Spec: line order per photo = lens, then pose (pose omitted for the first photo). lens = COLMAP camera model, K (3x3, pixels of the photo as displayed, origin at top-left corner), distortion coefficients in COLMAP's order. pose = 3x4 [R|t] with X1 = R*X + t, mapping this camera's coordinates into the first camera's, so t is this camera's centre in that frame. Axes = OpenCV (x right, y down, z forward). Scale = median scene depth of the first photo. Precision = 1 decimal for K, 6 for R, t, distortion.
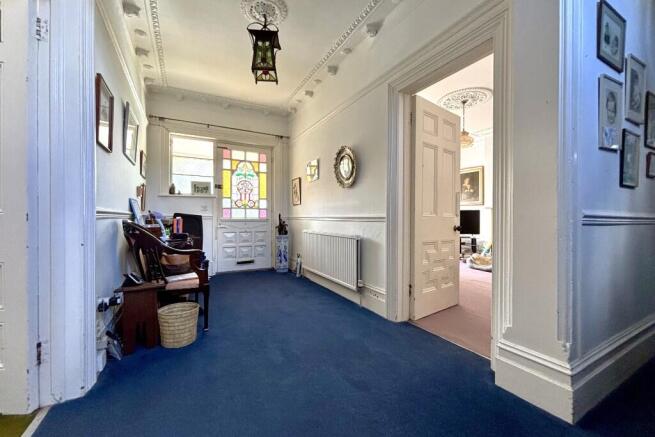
lens RADIAL K [[265.3, 0, 329.2], [0, 265.3, 217.5], [0, 0, 1]] dist [0.001673, 0.000501]
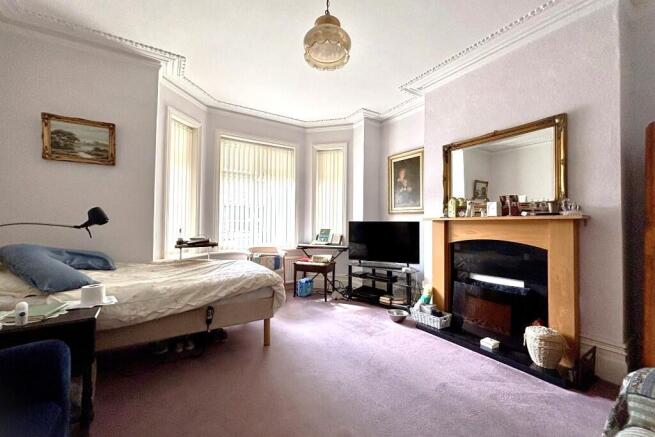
lens RADIAL K [[265.3, 0, 327.9], [0, 265.3, 219.1], [0, 0, 1]] dist [0.001673, 0.000501]
pose [[0.998252, -0.000677, 0.059103, 0.095823], [0.001985, 0.999754, -0.022074, -0.006017], [-0.059074, 0.022153, 0.998008, 0.125074]]
